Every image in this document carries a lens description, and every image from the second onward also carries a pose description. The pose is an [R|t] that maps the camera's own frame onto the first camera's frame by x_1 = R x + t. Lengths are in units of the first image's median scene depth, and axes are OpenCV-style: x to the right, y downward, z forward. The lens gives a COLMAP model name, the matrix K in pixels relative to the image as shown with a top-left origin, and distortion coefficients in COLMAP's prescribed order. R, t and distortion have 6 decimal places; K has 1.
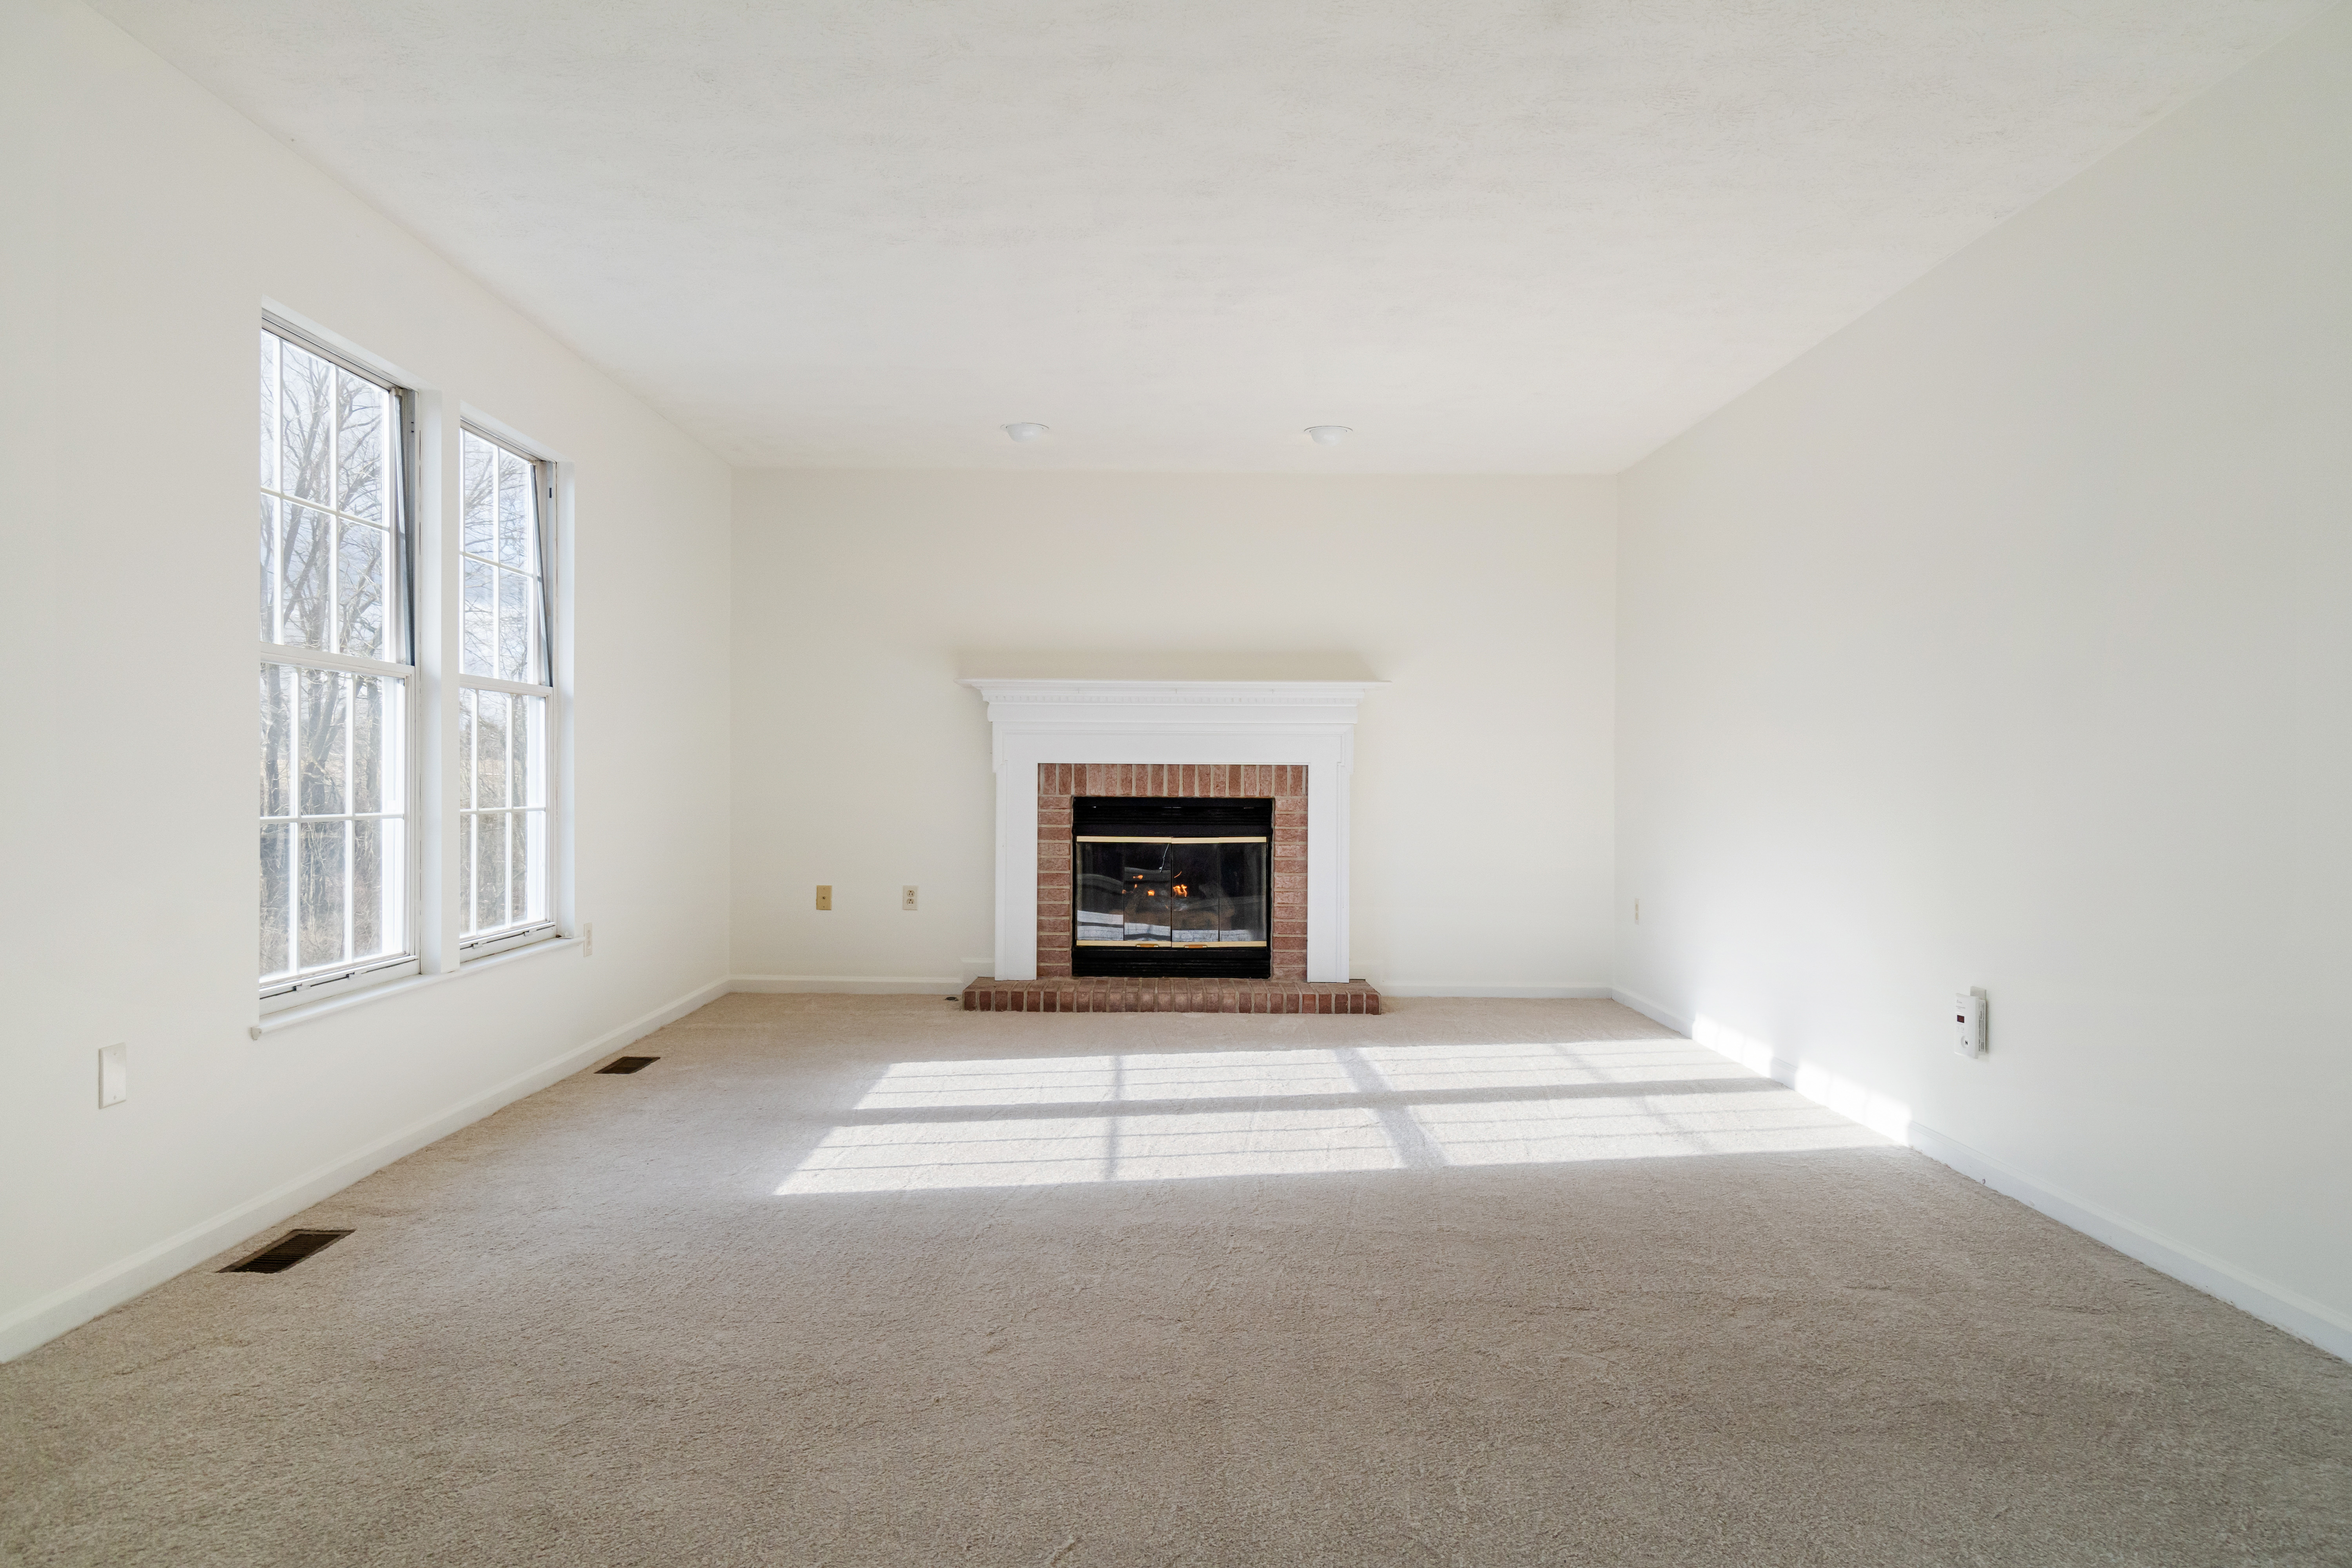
lens RADIAL K [[1434.0, 0, 1192.7], [0, 1434.0, 779.2], [0, 0, 1]] dist [-0.006257, 0.008135]
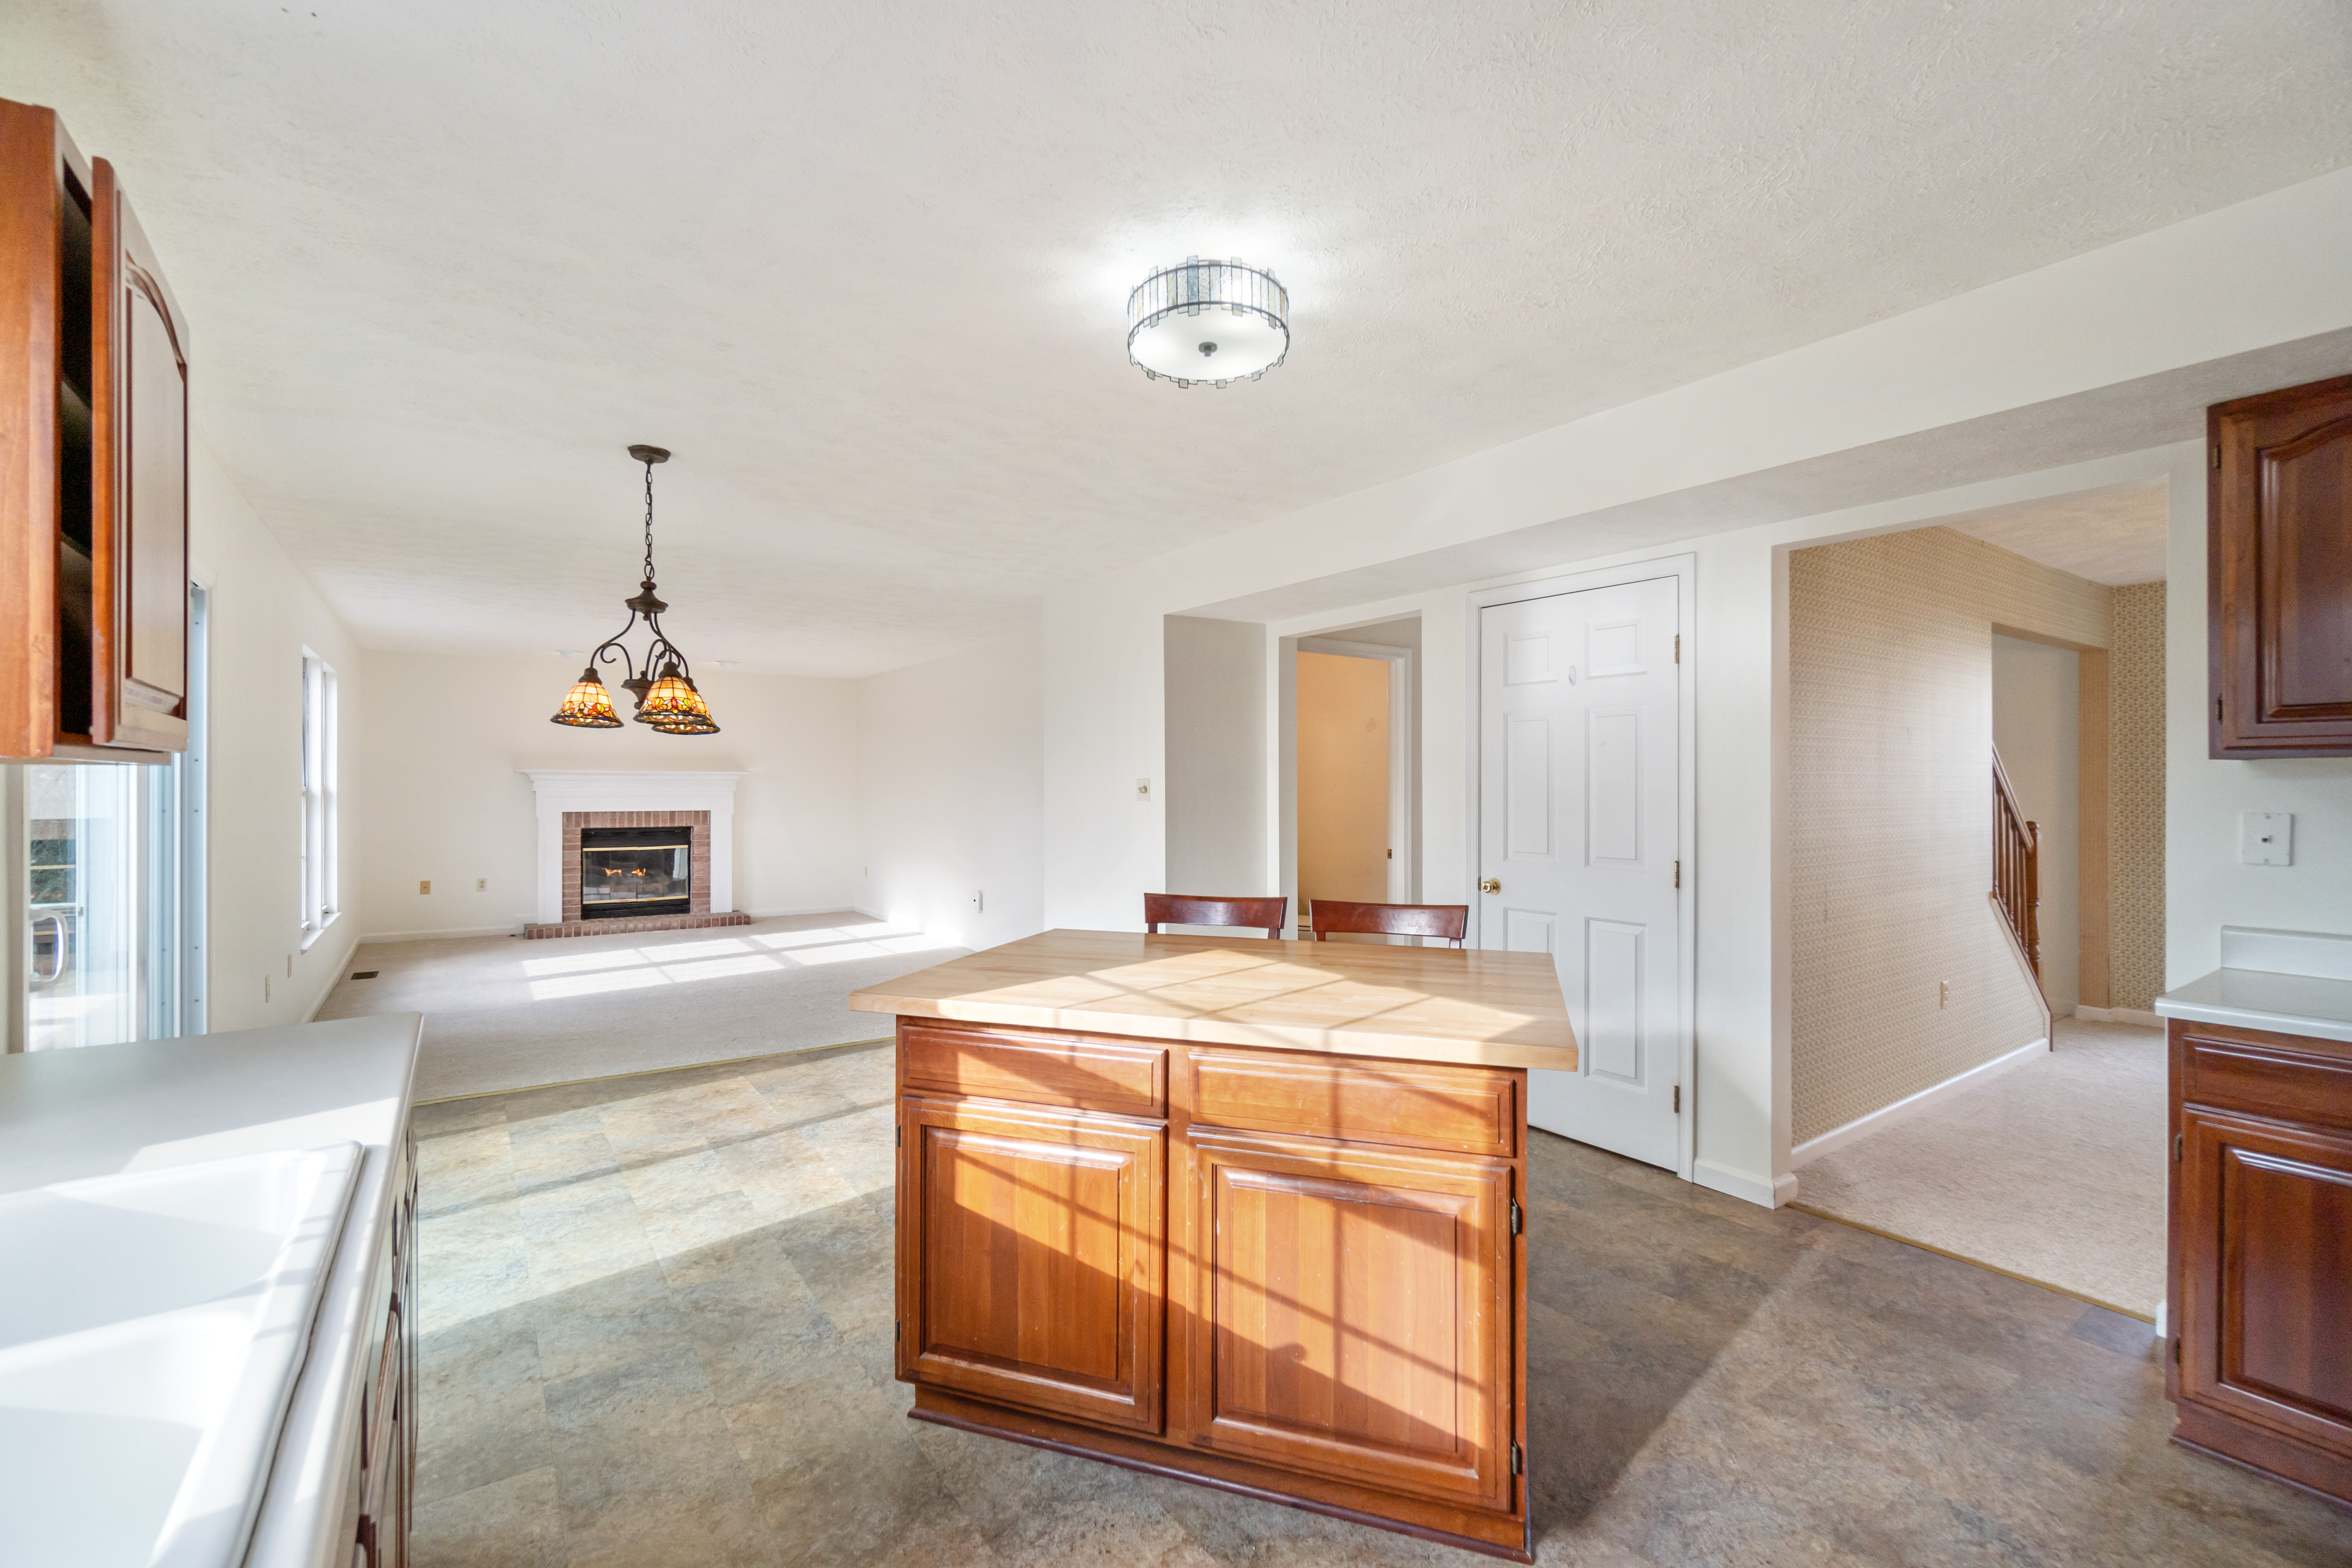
lens RADIAL K [[1017.2, 0, 1153.4], [0, 1017.2, 782.6], [0, 0, 1]] dist [0.003079, -0.000529]
pose [[0.831758, -0.002772, 0.555131, -0.208126], [-0.001489, 0.999973, 0.007223, -0.062561], [-0.555136, -0.006835, 0.831731, -0.605324]]
